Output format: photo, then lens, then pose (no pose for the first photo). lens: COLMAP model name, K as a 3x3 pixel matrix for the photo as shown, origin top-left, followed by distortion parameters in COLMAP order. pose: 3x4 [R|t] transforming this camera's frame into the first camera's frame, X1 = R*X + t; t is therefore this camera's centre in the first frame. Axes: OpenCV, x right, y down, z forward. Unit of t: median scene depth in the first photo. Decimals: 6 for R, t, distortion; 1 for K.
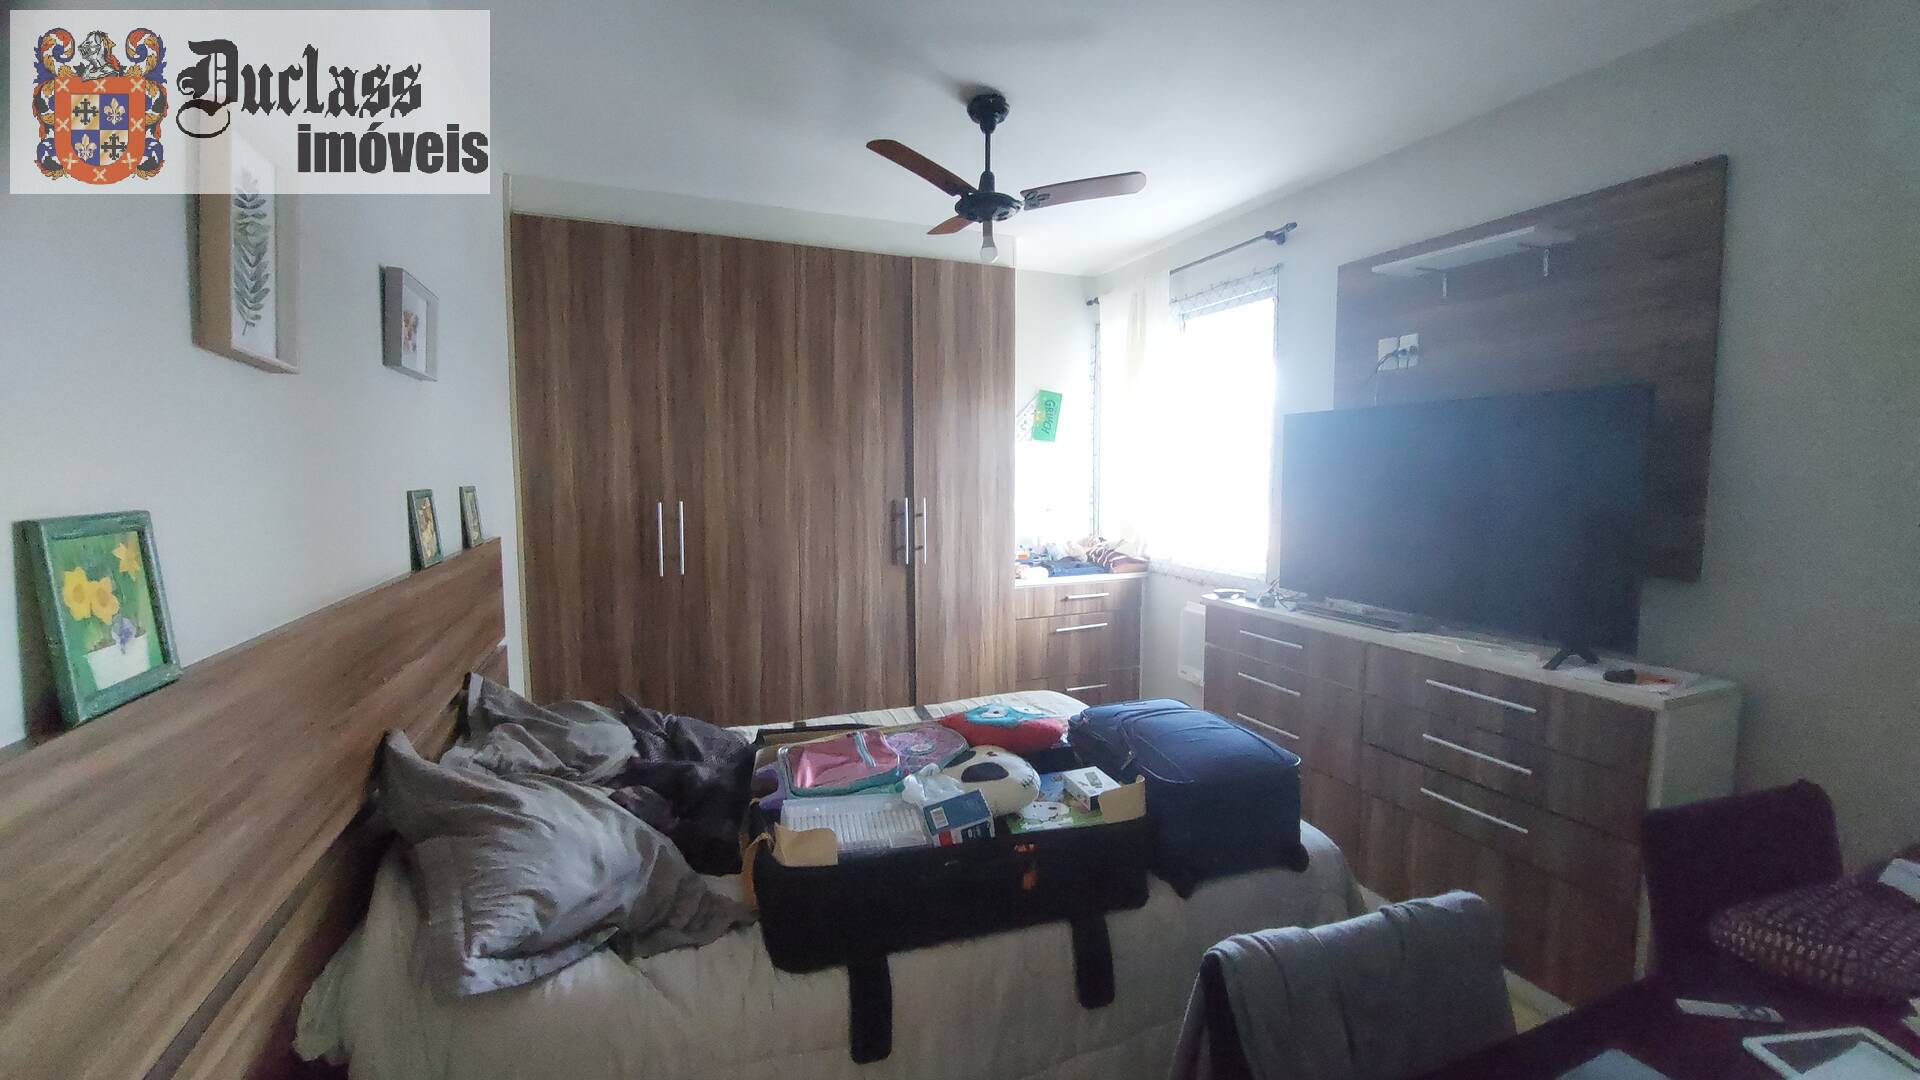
lens RADIAL K [[771.2, 0, 948.1], [0, 771.2, 525.0], [0, 0, 1]] dist [-0.005479, -0.006756]
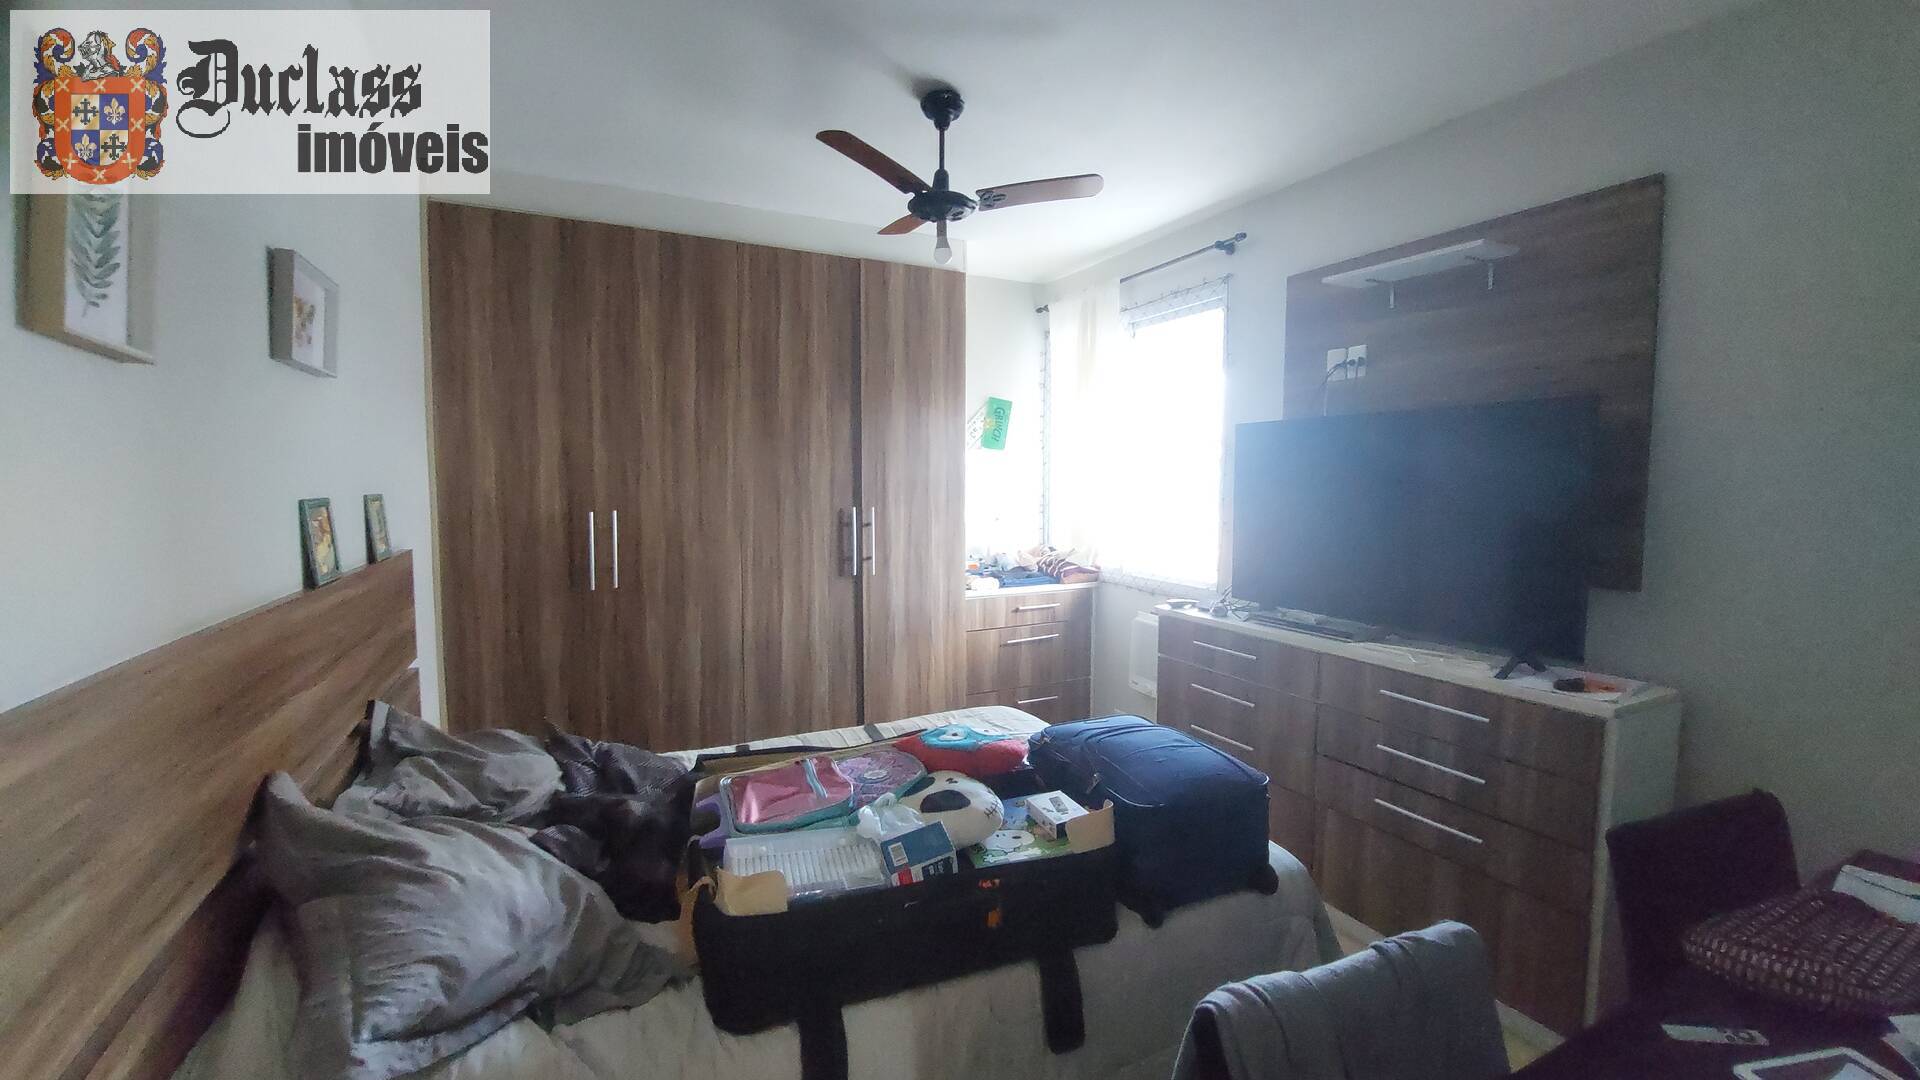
lens RADIAL K [[771.2, 0, 945.0], [0, 771.2, 522.3], [0, 0, 1]] dist [-0.005479, -0.006756]
pose [[0.997555, -0.000386, 0.069882, -0.012393], [0.001362, 0.999902, -0.013918, -0.003381], [-0.069869, 0.013979, 0.997458, 0.043355]]
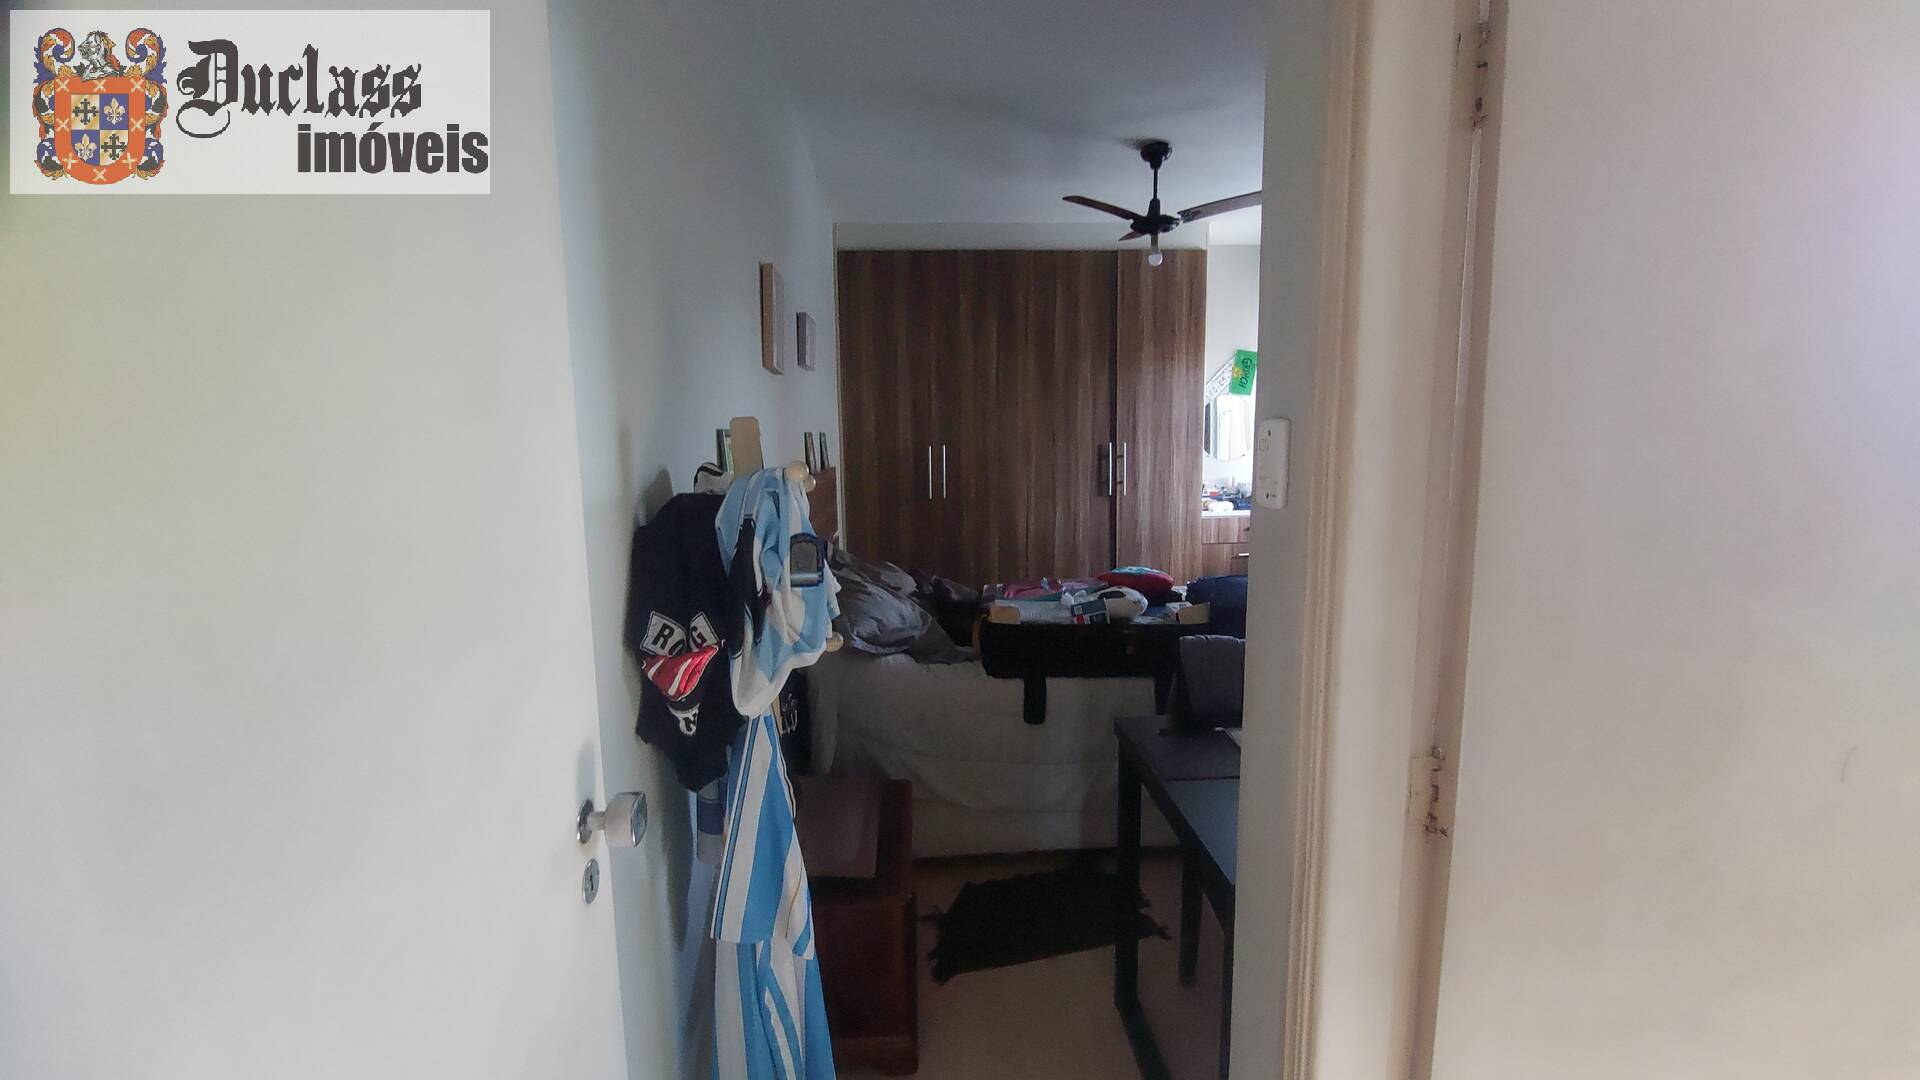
lens RADIAL K [[771.2, 0, 952.6], [0, 771.2, 559.6], [0, 0, 1]] dist [-0.005479, -0.006756]
pose [[0.948334, 0.038949, -0.314875, 0.169485], [-0.008829, 0.995292, 0.096524, 0.057728], [0.317152, -0.088757, 0.944212, -0.485285]]
